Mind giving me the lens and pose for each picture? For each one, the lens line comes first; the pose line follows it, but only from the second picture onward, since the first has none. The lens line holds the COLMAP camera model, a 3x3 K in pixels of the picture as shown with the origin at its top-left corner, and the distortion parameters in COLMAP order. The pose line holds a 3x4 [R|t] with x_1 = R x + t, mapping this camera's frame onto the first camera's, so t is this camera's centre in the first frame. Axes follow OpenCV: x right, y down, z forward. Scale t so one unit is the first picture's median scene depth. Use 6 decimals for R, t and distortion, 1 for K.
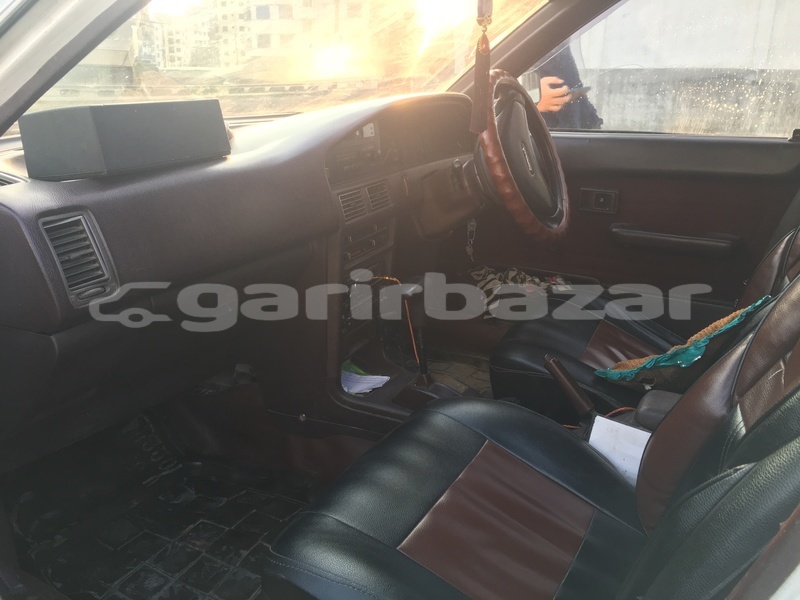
lens RADIAL K [[691.9, 0, 395.7], [0, 691.9, 288.5], [0, 0, 1]] dist [0.085068, -0.104676]
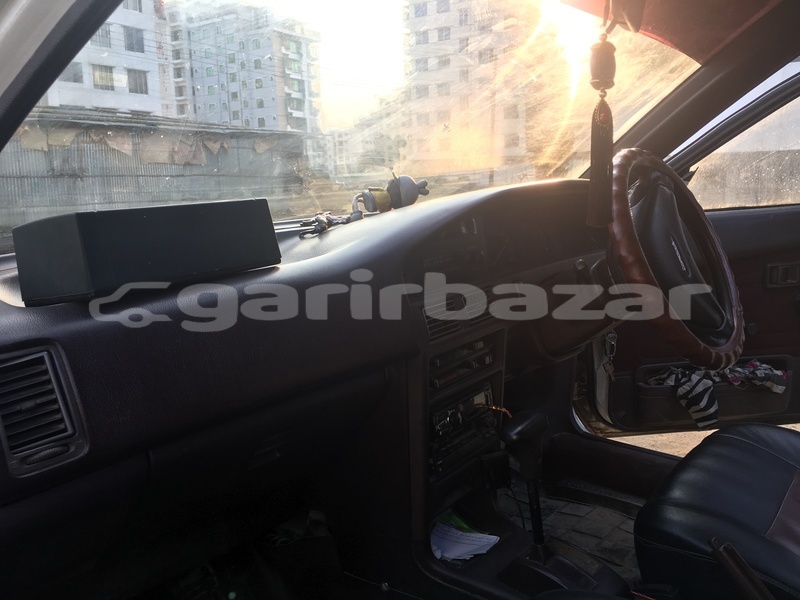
lens RADIAL K [[691.9, 0, 395.7], [0, 691.9, 288.5], [0, 0, 1]] dist [0.085068, -0.104676]
pose [[0.974652, -0.011732, -0.223418, 0.060321], [-0.018129, 0.991199, -0.131135, -0.046355], [0.222991, 0.131861, 0.965861, 0.195300]]
